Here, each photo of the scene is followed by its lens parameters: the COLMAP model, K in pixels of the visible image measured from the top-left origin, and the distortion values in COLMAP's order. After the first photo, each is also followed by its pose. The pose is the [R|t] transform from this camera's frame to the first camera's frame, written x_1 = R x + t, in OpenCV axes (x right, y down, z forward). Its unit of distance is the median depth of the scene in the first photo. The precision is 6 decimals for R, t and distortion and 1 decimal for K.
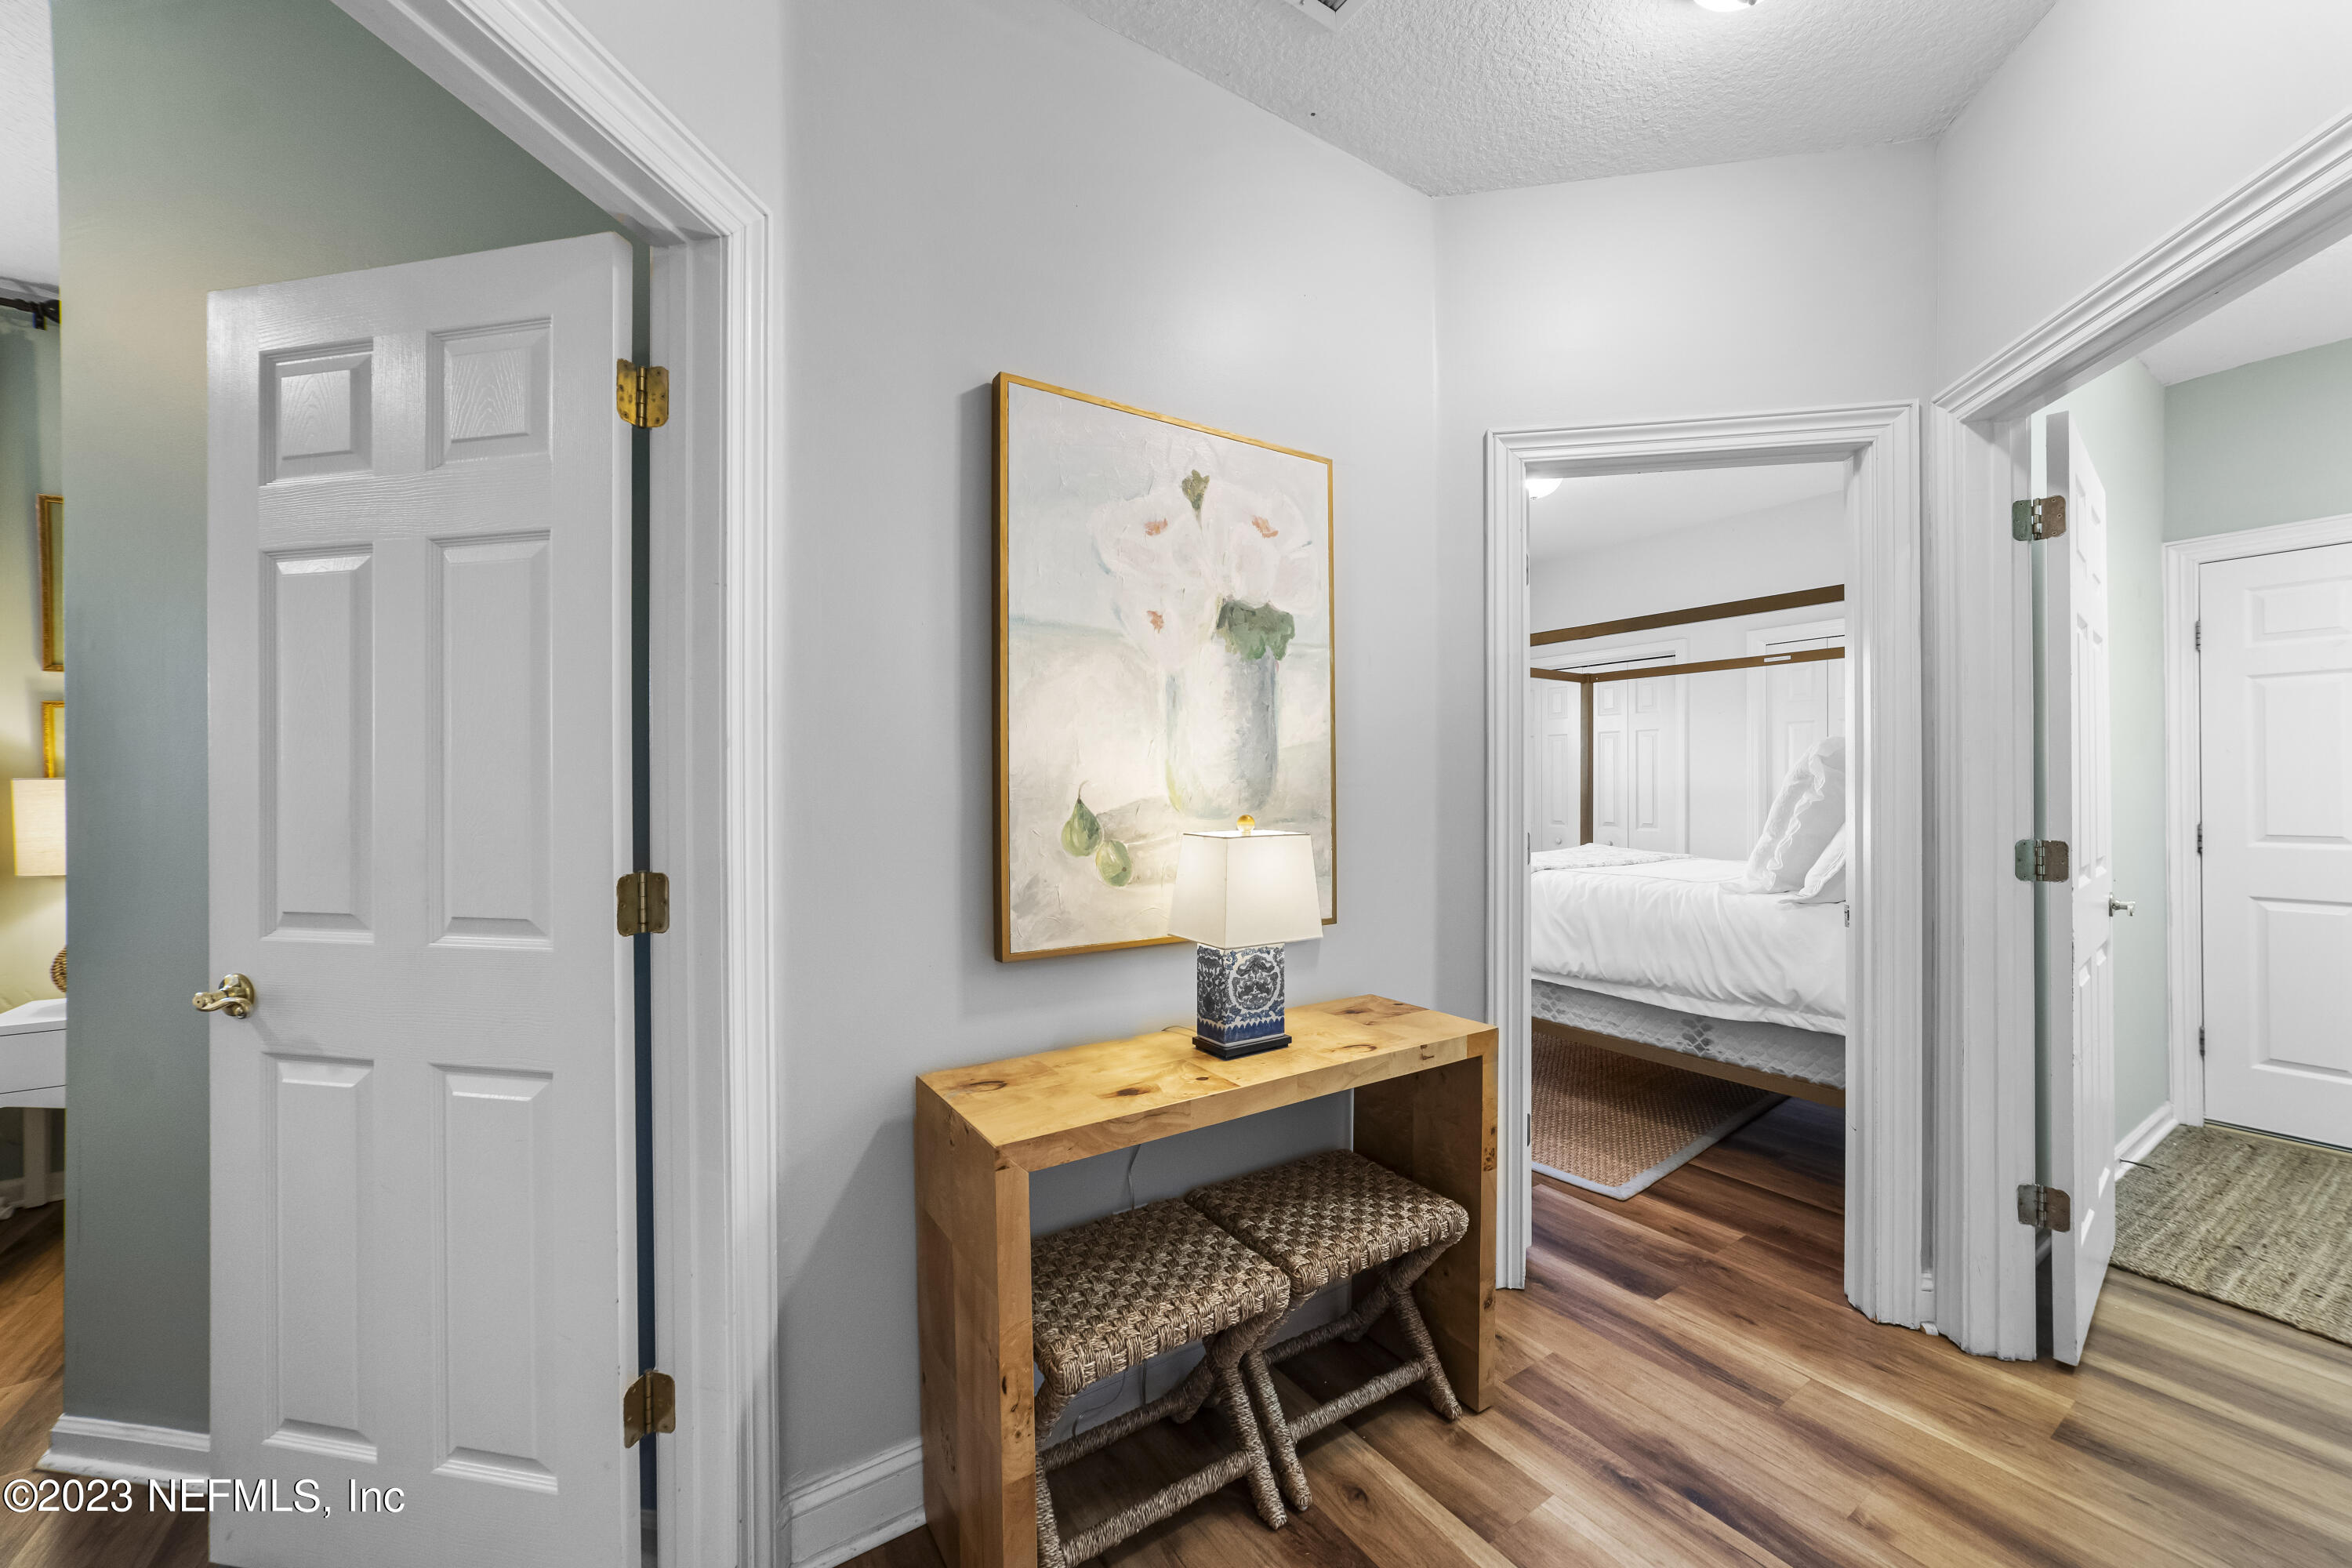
lens RADIAL K [[898.6, 0, 1168.6], [0, 898.6, 780.2], [0, 0, 1]] dist [-0.018785, 0.004694]
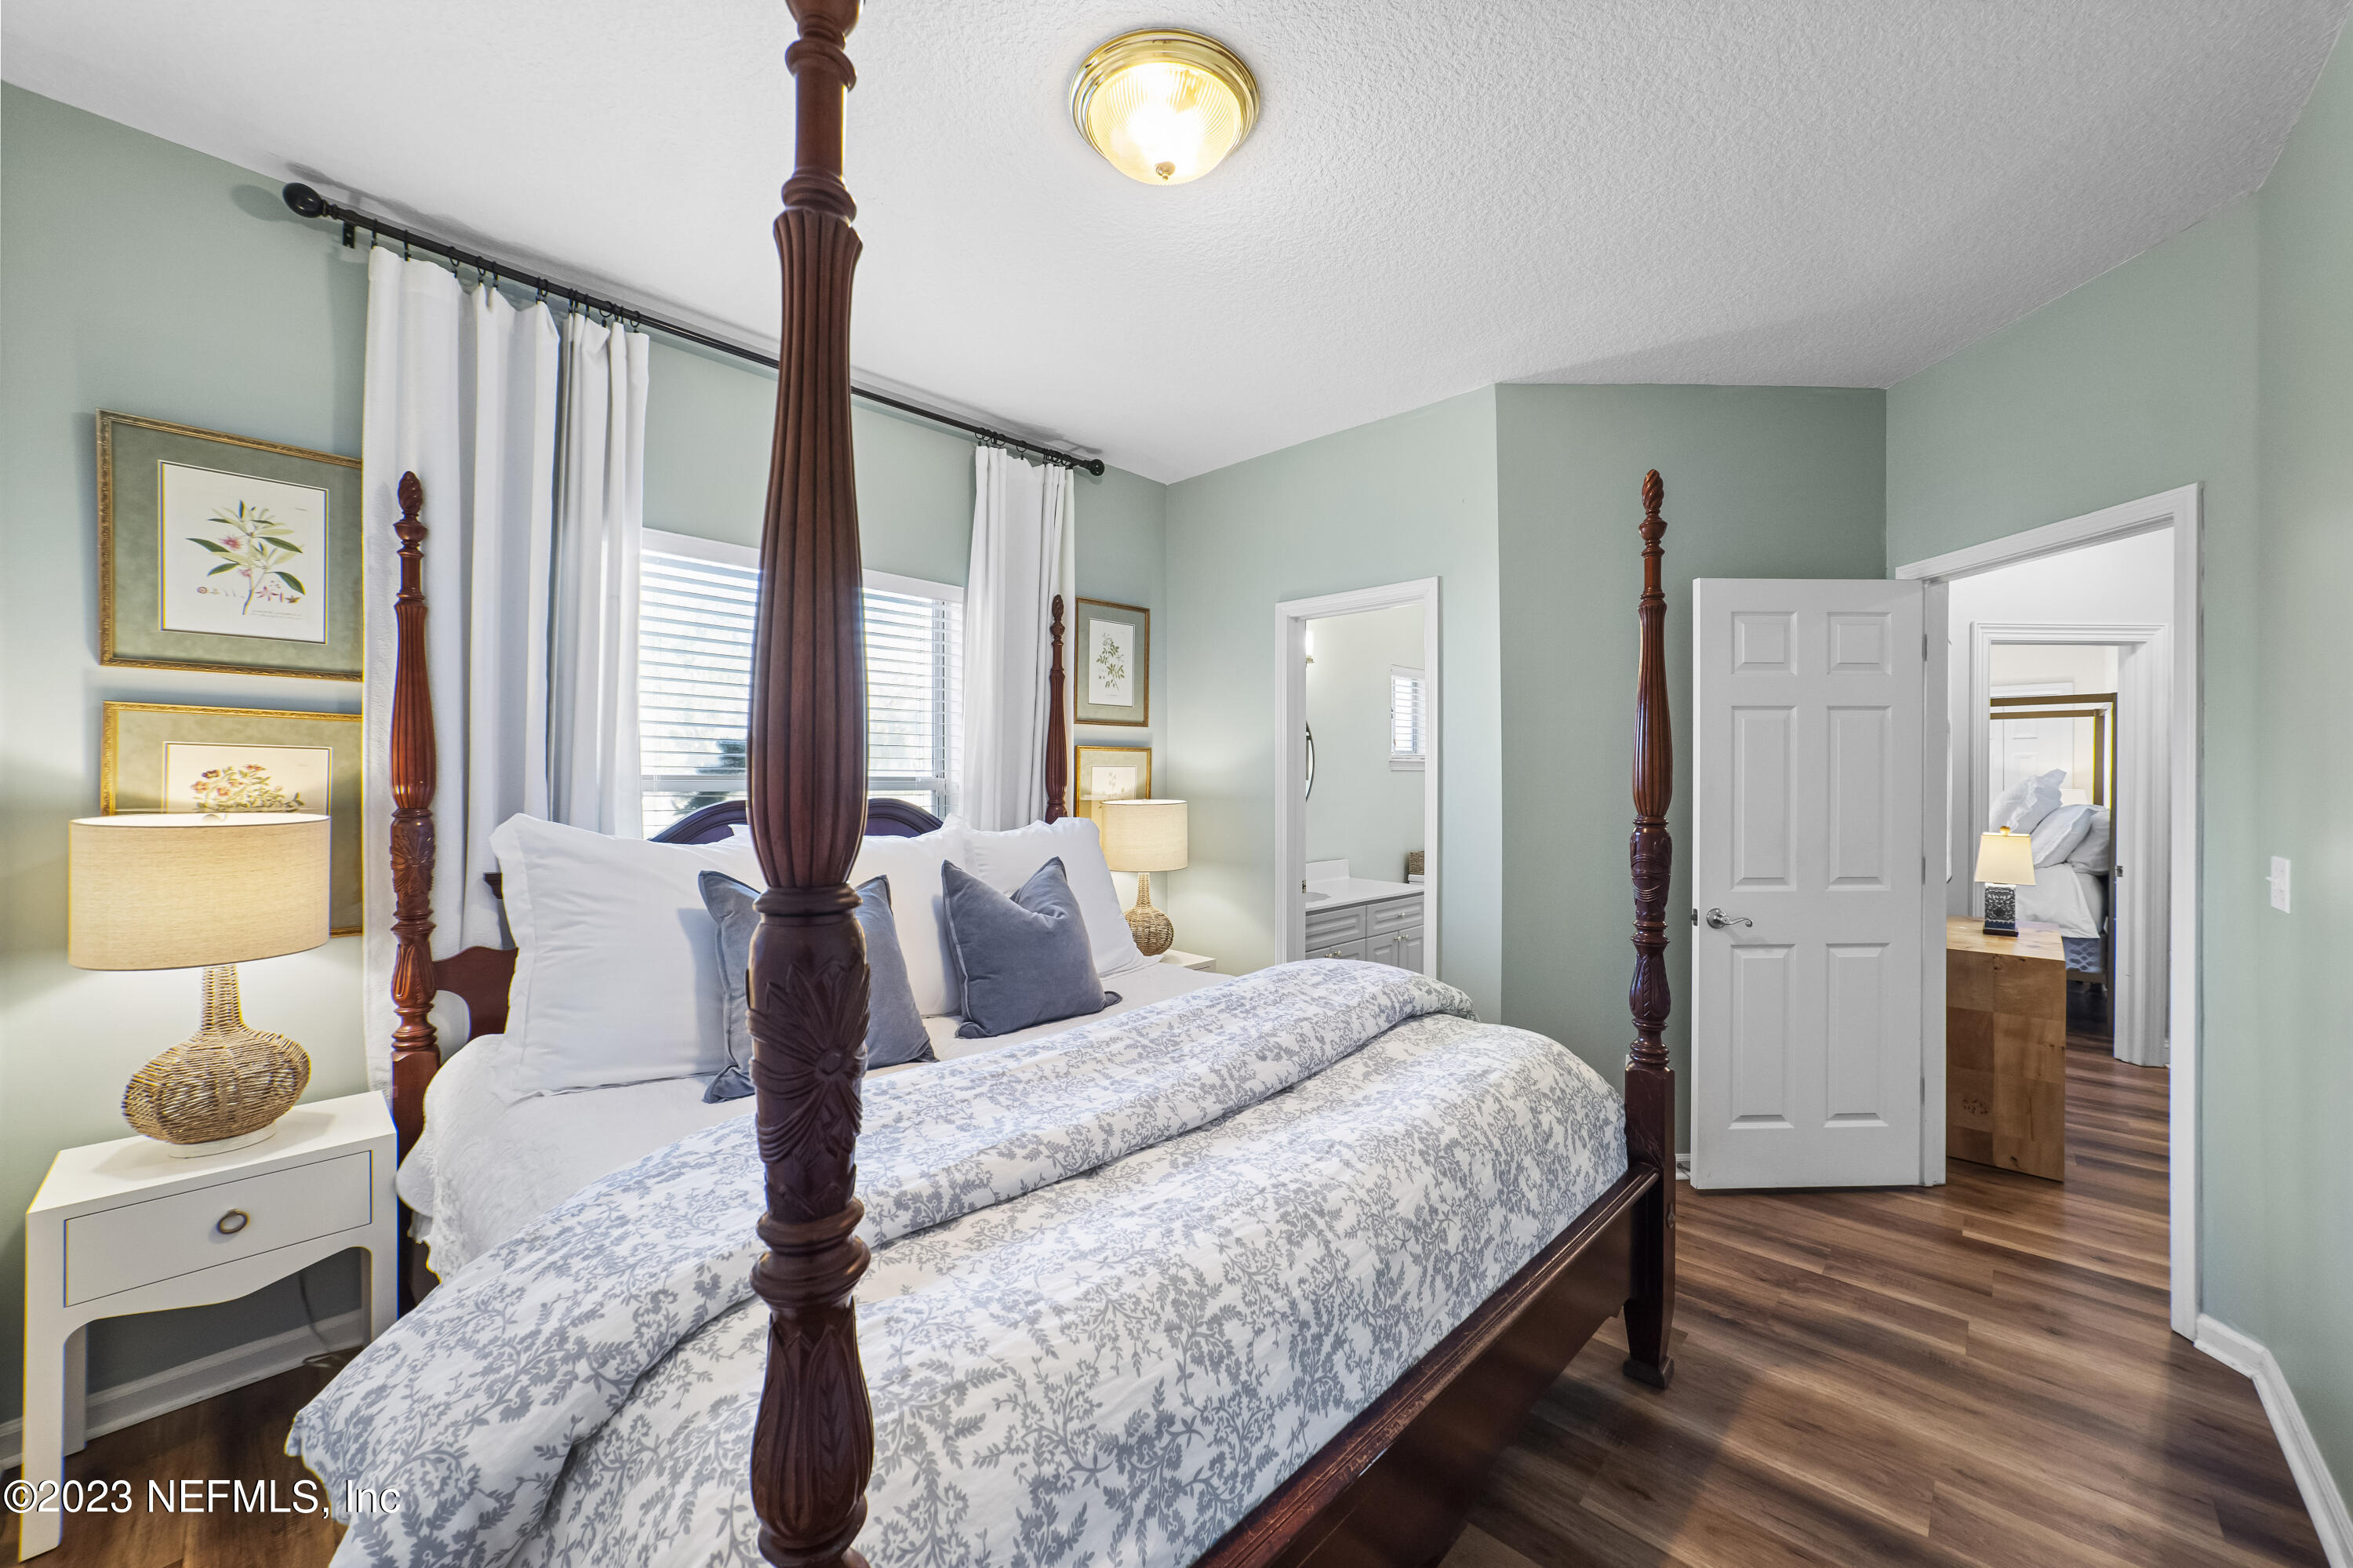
lens RADIAL K [[899.1, 0, 1170.7], [0, 899.1, 790.9], [0, 0, 1]] dist [-0.018785, 0.004694]
pose [[0.977426, 0.003151, 0.211257, -1.144878], [-0.005949, 0.999903, 0.012610, -0.031868], [-0.211196, -0.013582, 0.977349, -0.325113]]
